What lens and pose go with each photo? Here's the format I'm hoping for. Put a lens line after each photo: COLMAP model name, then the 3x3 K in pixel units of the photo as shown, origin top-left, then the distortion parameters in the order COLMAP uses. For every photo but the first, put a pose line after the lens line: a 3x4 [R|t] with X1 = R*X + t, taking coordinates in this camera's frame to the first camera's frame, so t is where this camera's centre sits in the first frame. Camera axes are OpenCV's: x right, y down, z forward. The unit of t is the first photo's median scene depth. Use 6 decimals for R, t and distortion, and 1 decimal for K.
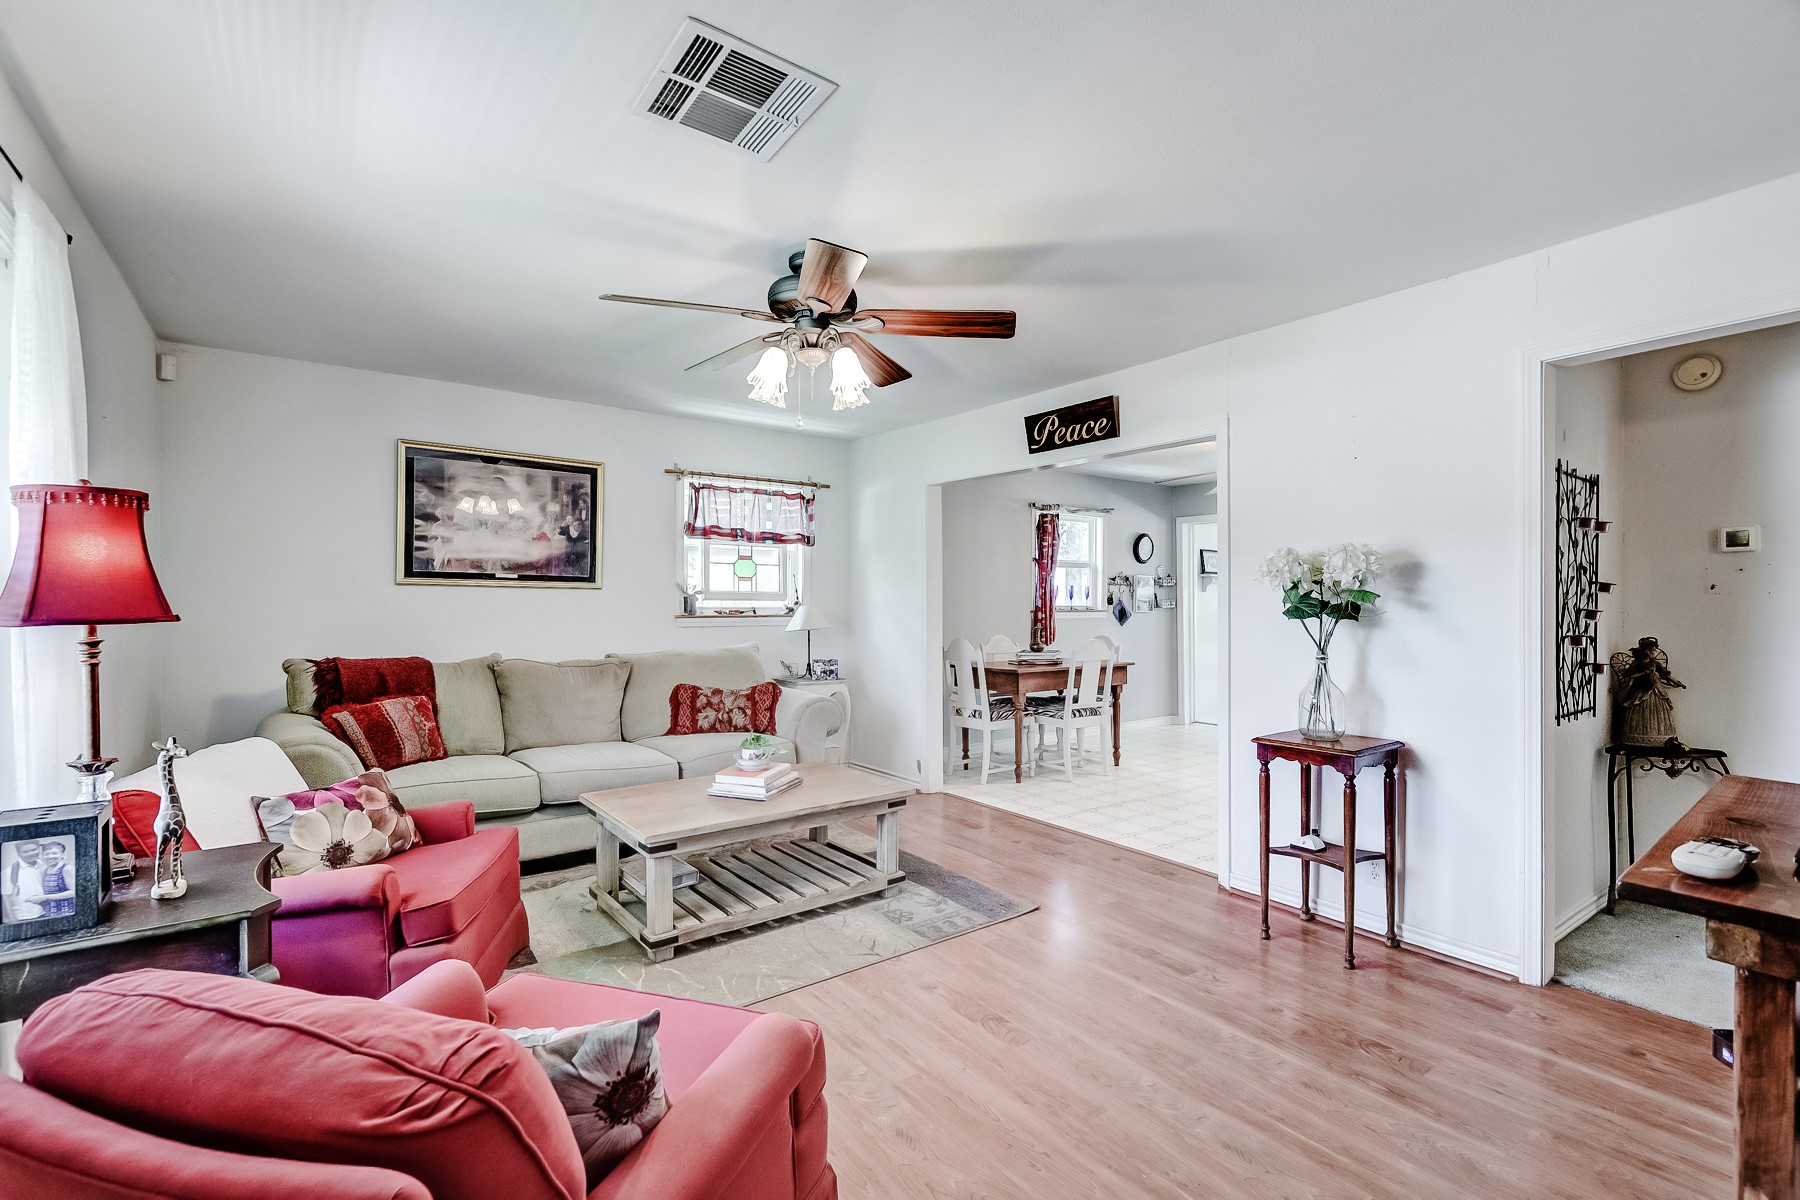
lens RADIAL K [[808.1, 0, 913.5], [0, 808.1, 613.3], [0, 0, 1]] dist [0.005755, -0.004104]
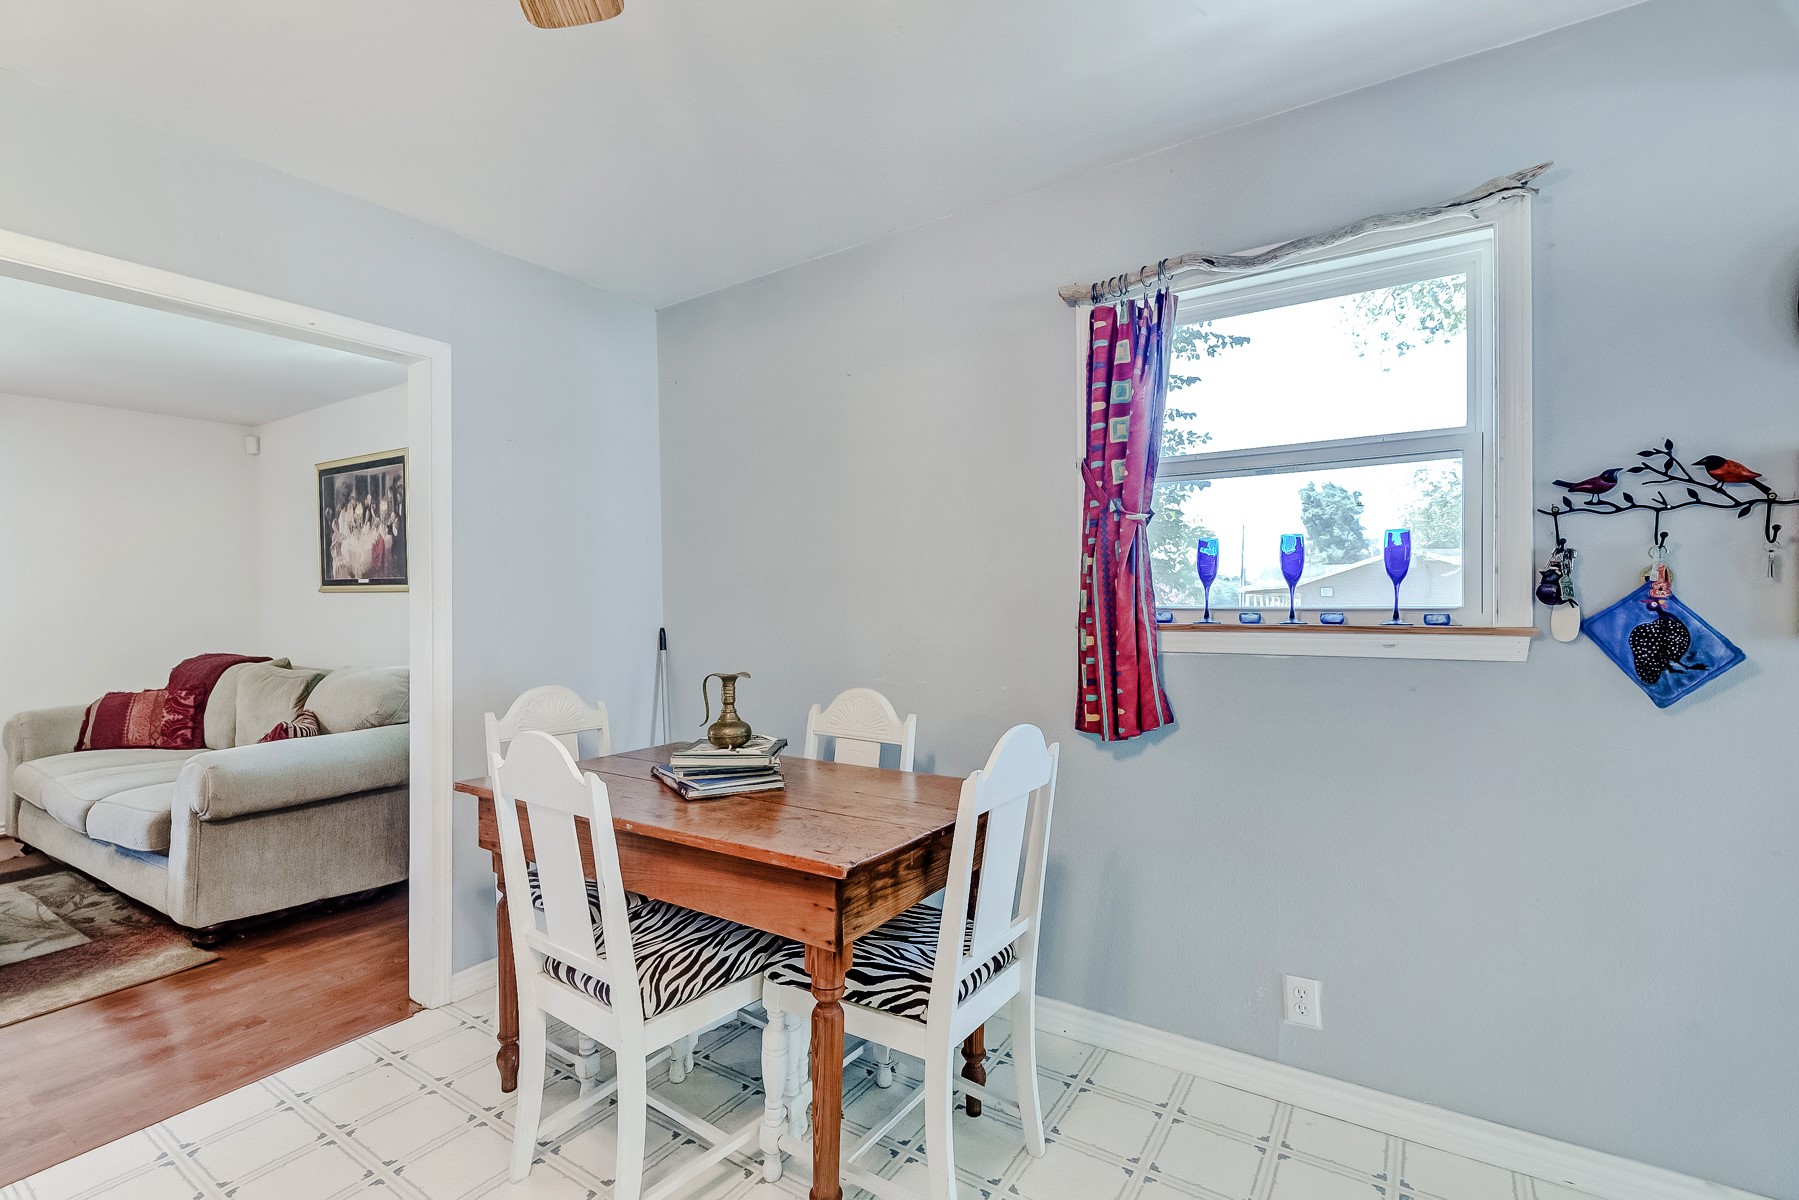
lens RADIAL K [[807.6, 0, 883.5], [0, 807.6, 606.6], [0, 0, 1]] dist [0.005755, -0.004104]
pose [[0.332461, 0.000162, -0.943117, 0.420357], [-0.003437, 0.999994, -0.001040, -0.009626], [0.943111, 0.003587, 0.332459, 0.809744]]
